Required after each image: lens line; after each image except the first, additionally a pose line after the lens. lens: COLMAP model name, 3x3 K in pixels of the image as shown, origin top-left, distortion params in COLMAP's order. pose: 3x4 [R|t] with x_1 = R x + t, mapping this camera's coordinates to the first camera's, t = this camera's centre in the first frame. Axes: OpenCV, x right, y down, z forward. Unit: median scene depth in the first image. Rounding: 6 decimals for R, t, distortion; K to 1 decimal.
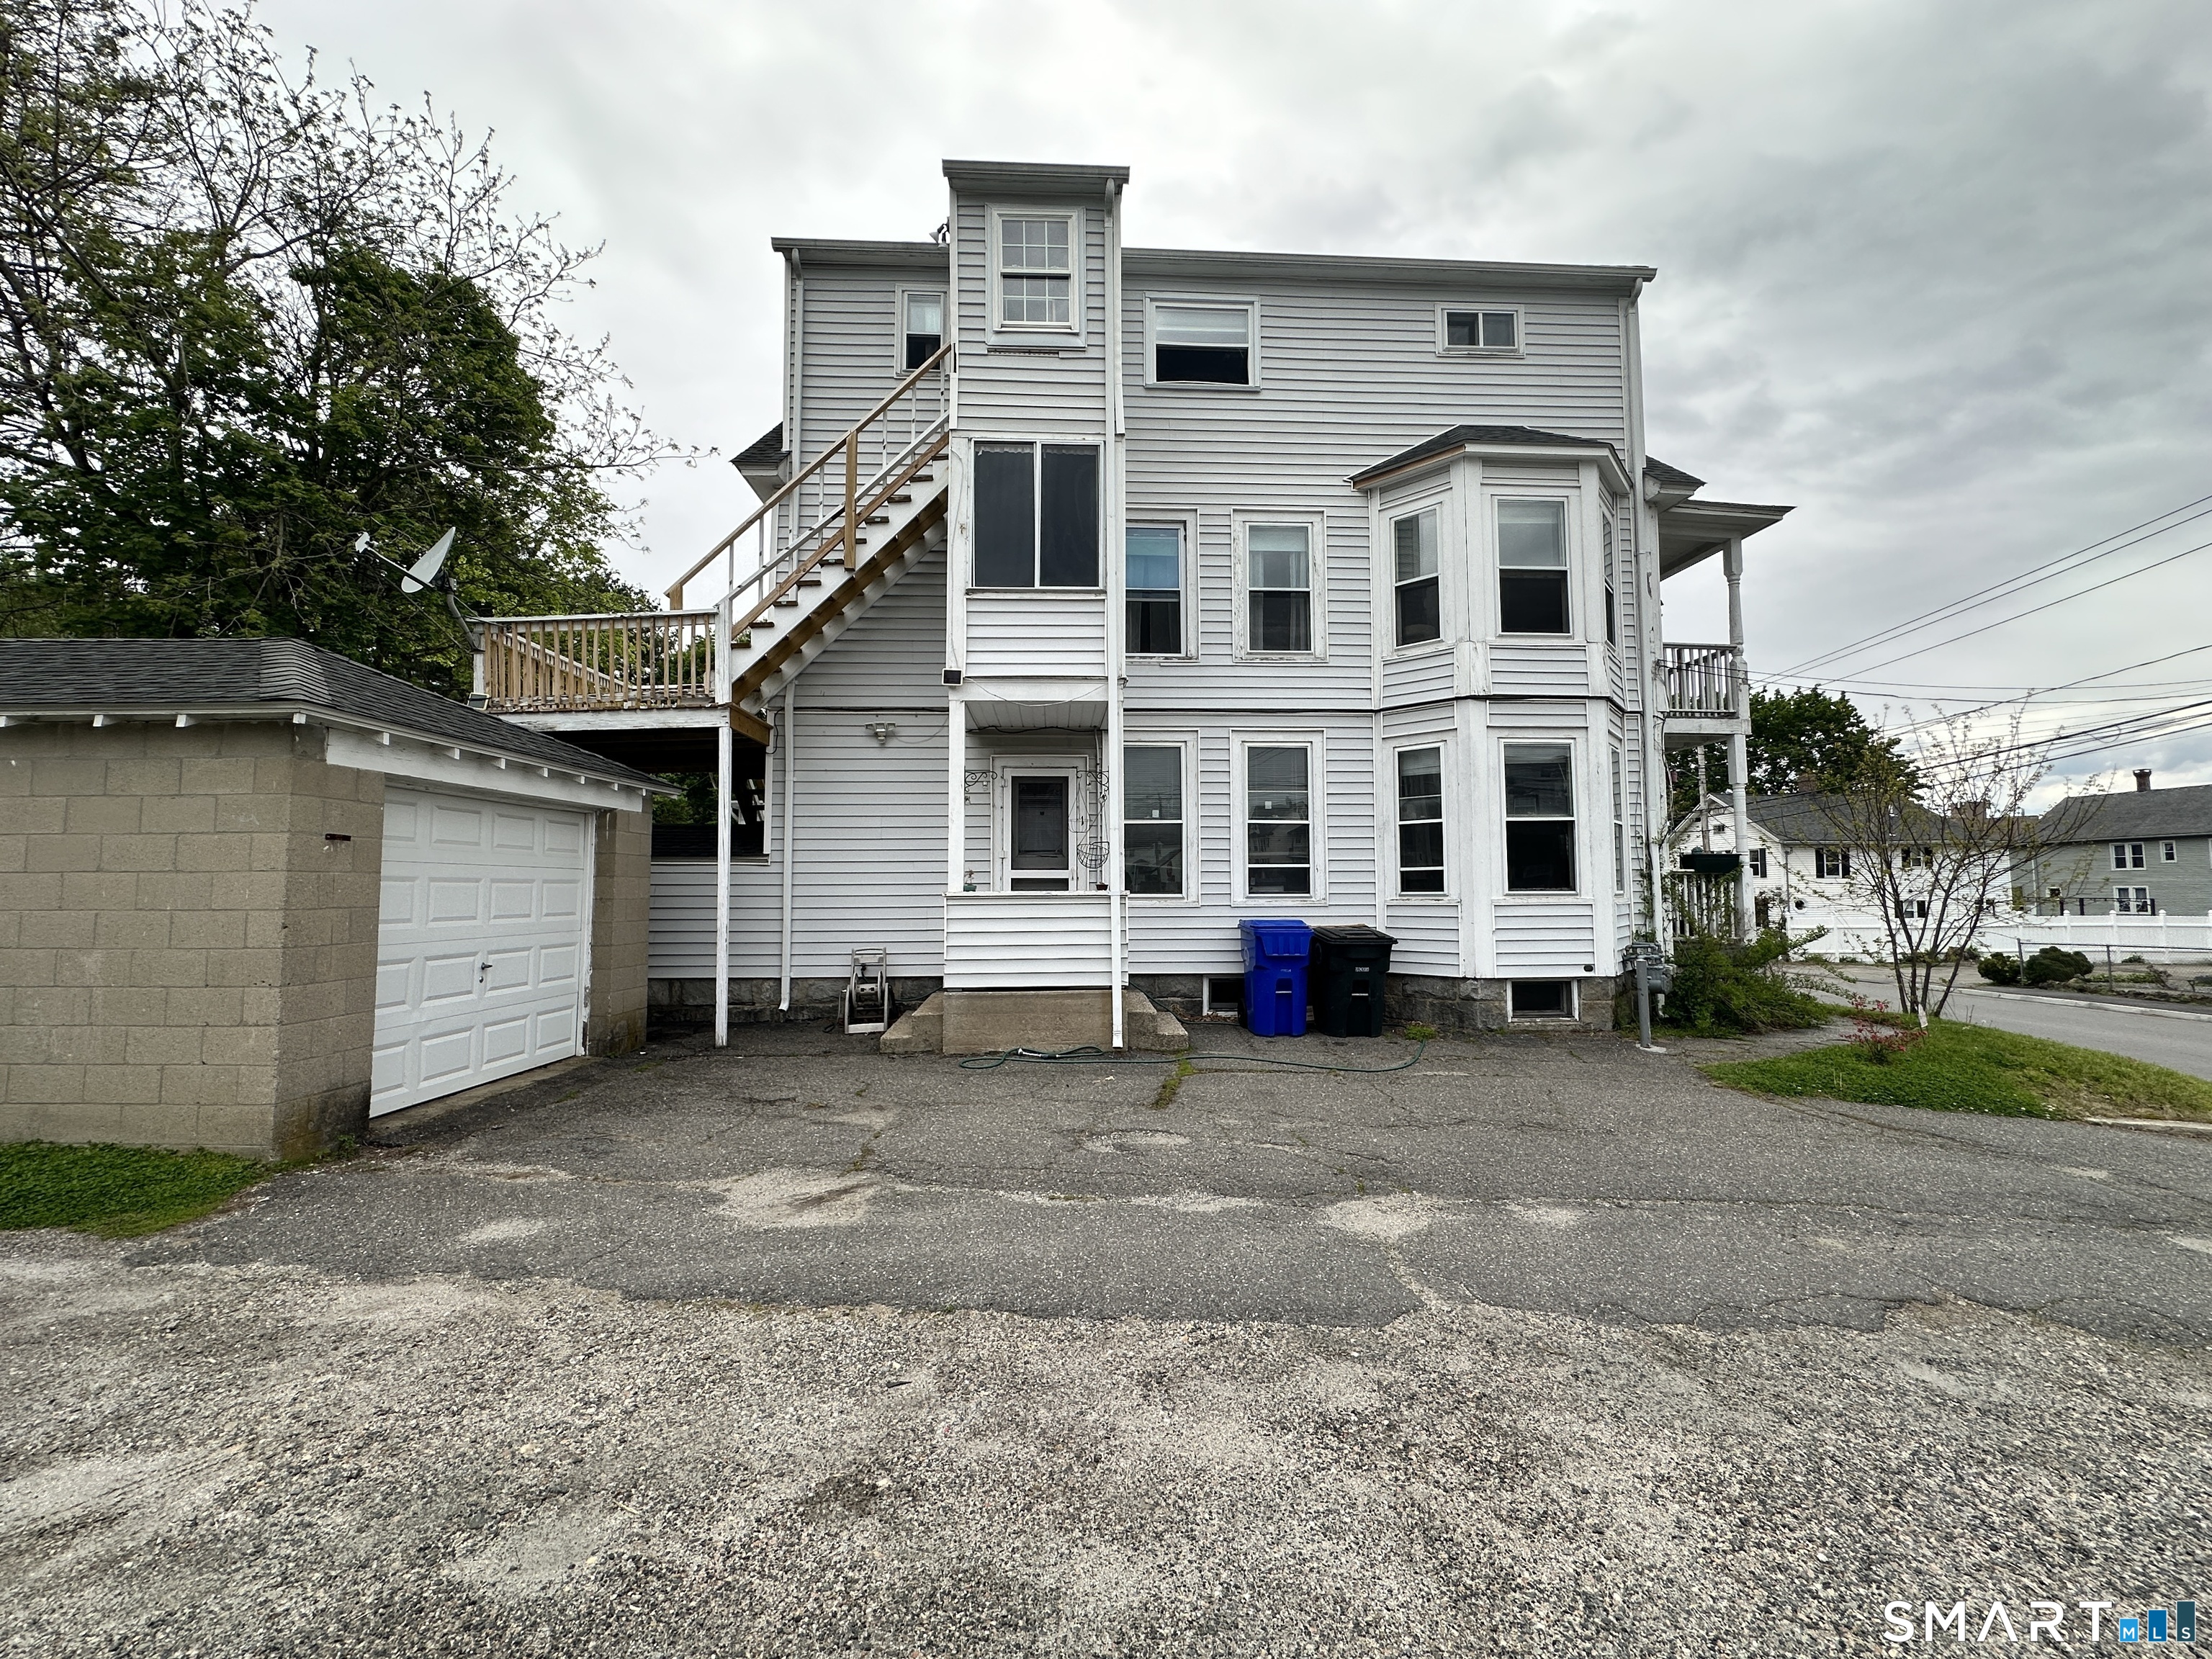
lens RADIAL K [[878.4, 0, 1117.9], [0, 878.4, 831.7], [0, 0, 1]] dist [-0.002946, 0.000807]
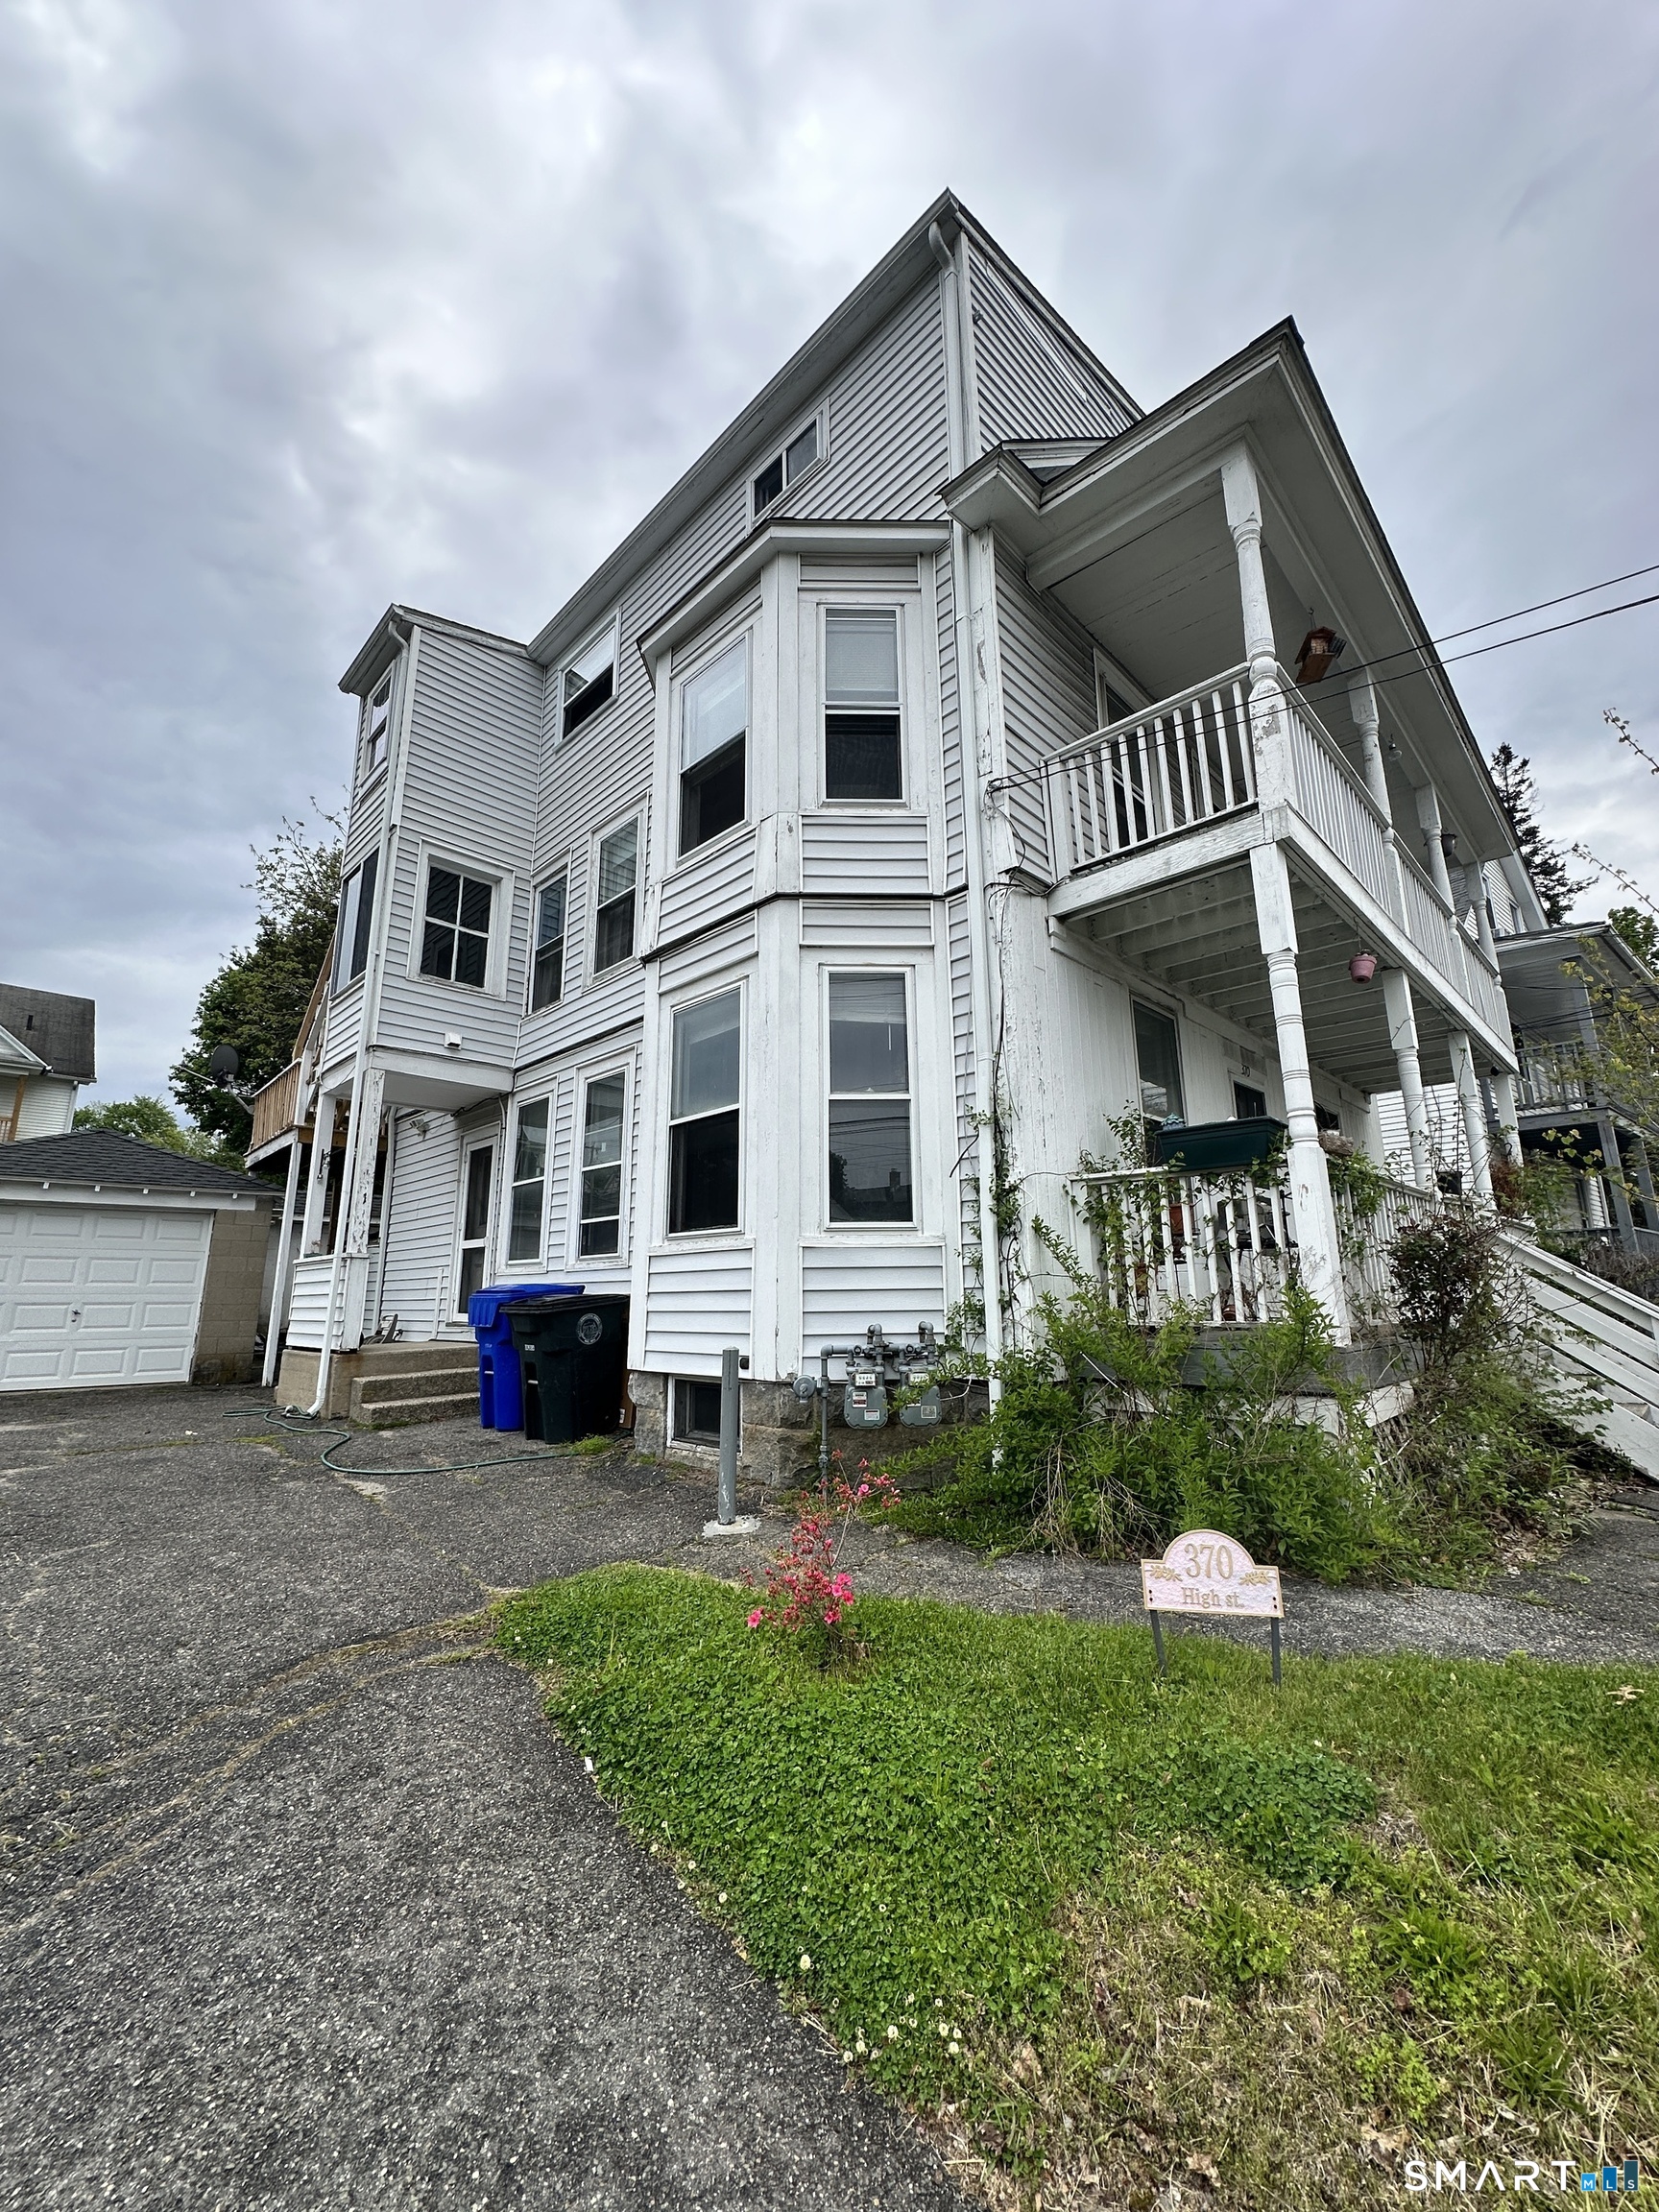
lens RADIAL K [[878.4, 0, 831.7], [0, 878.4, 1106.9], [0, 0, 1]] dist [-0.002946, 0.000807]
pose [[0.674761, -0.158073, -0.720909, 1.205613], [0.057753, 0.985108, -0.161948, 0.103904], [0.735773, 0.067642, 0.673842, 0.770562]]
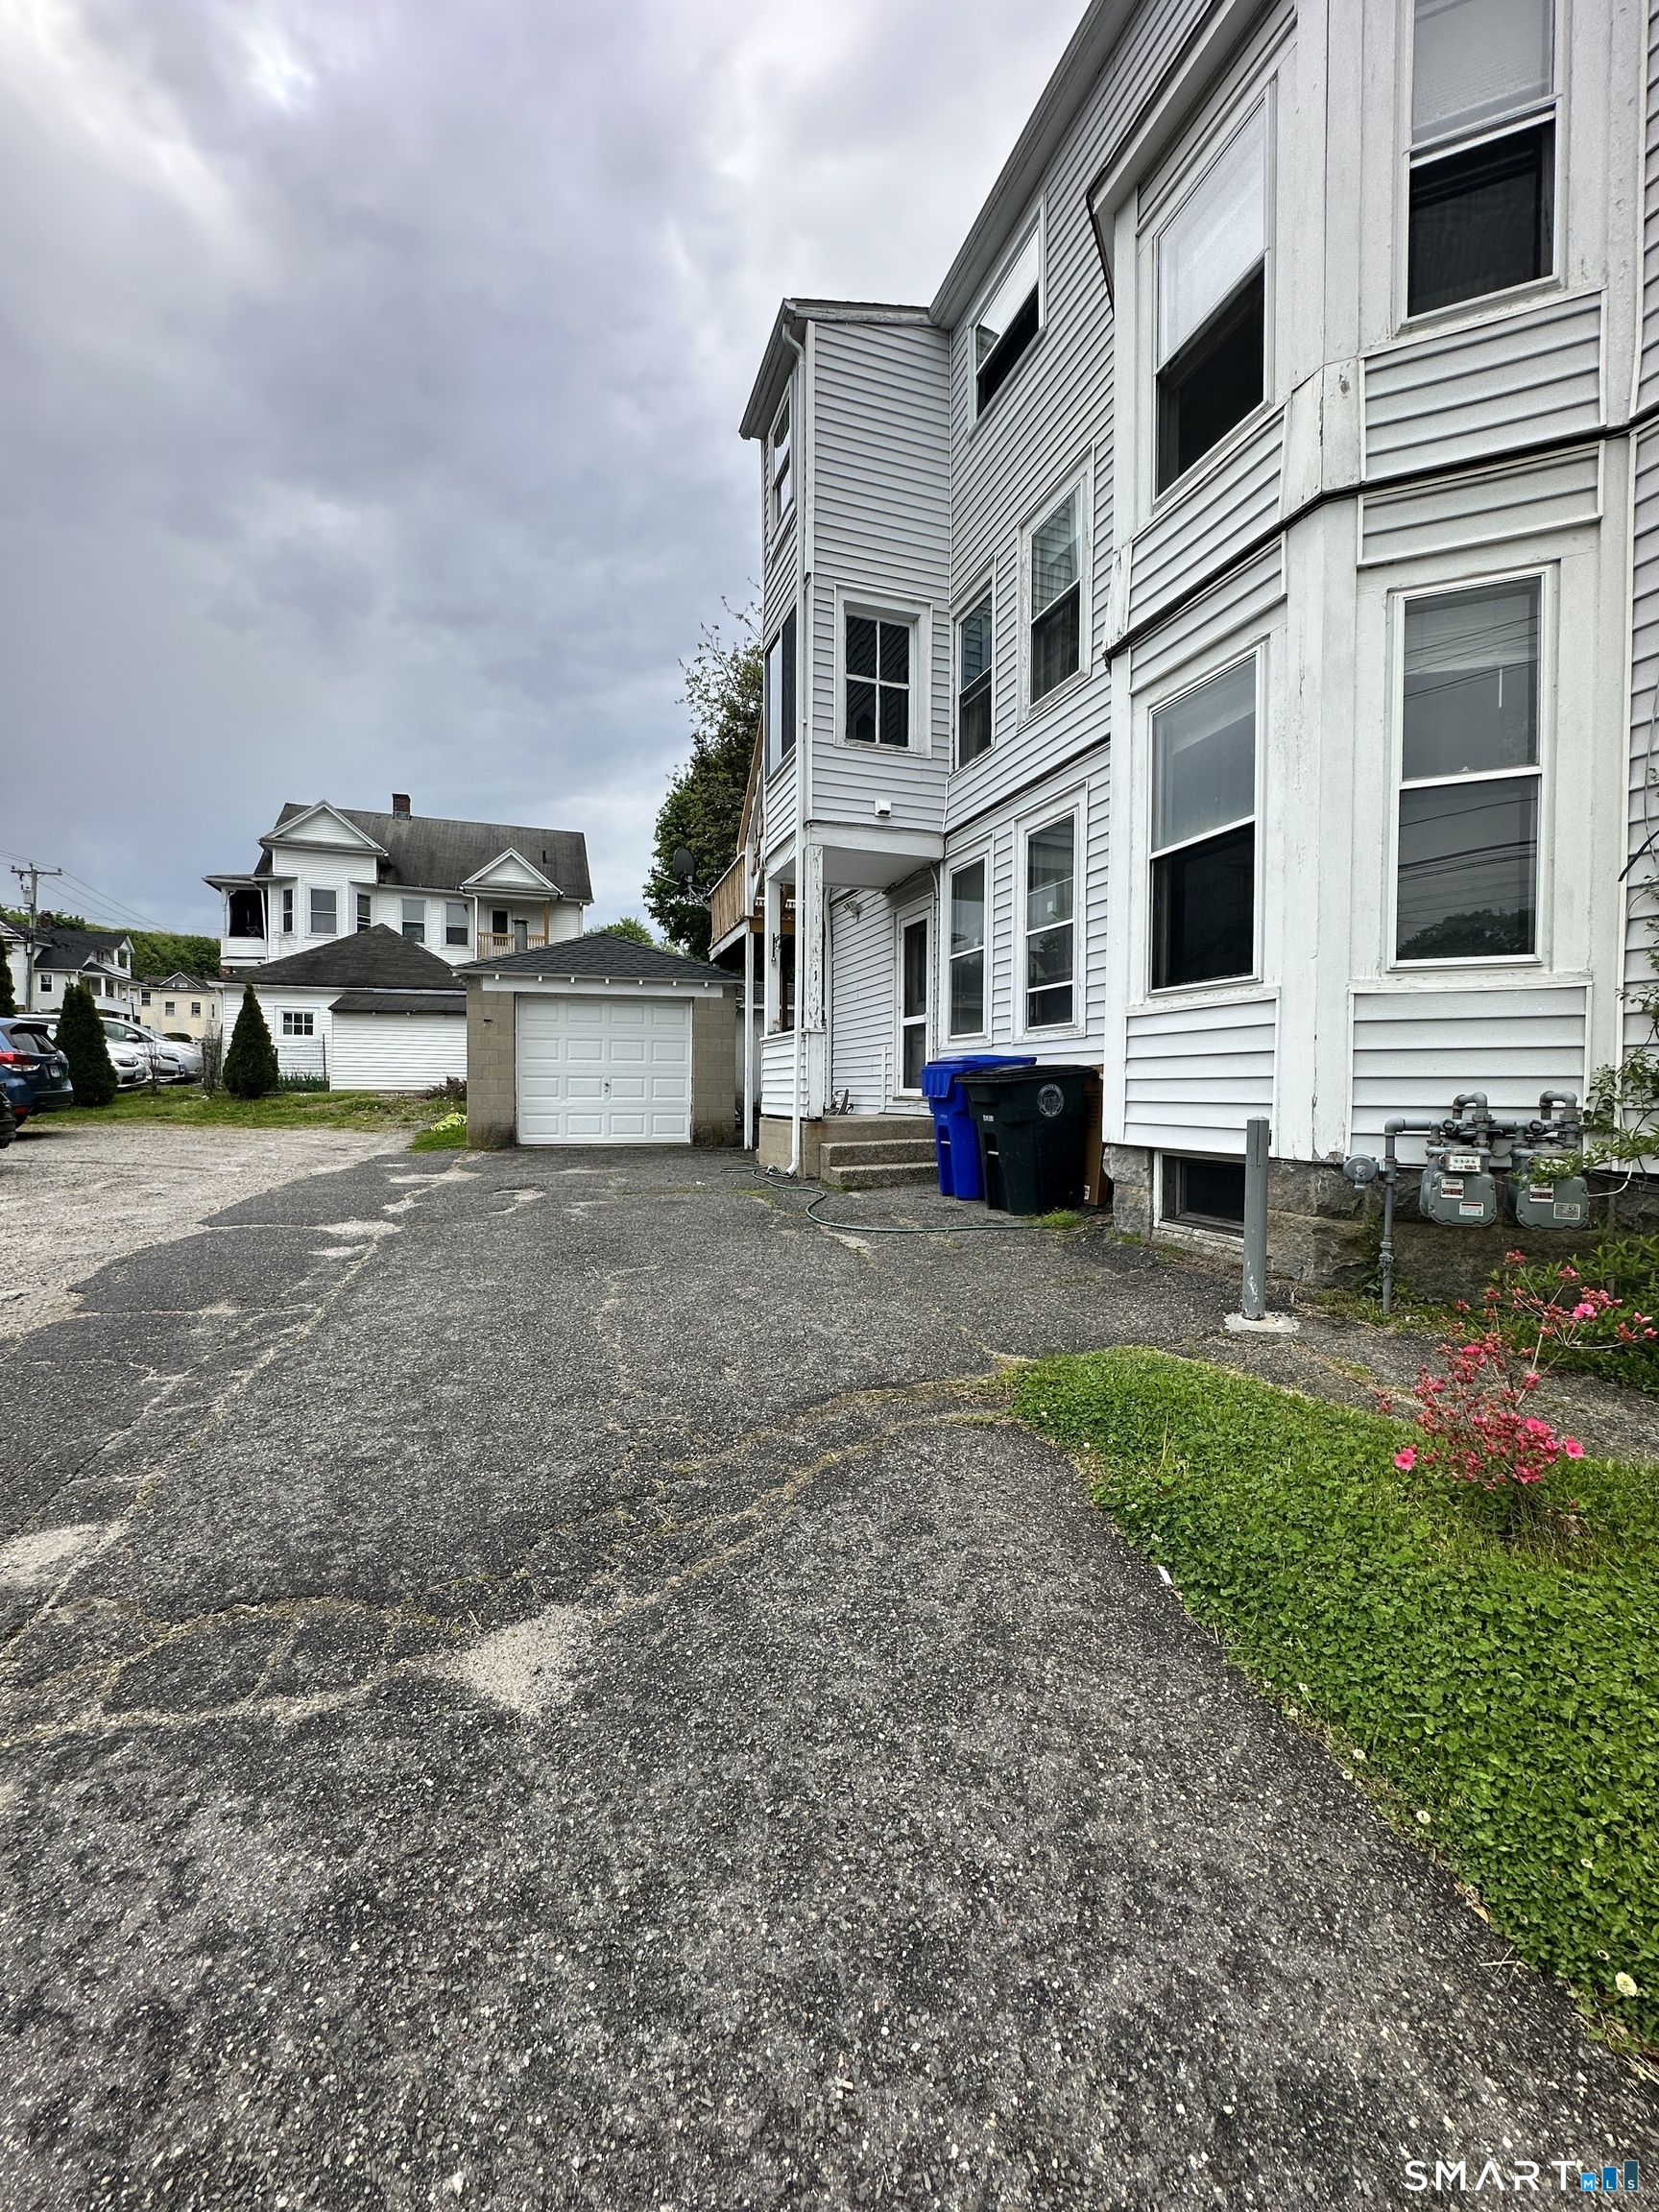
lens RADIAL K [[878.4, 0, 840.7], [0, 878.4, 1110.2], [0, 0, 1]] dist [-0.002946, 0.000807]
pose [[0.298219, 0.029862, -0.954030, 1.088908], [0.059597, 0.996978, 0.049836, 0.123616], [0.952635, -0.071719, 0.295538, 0.773477]]
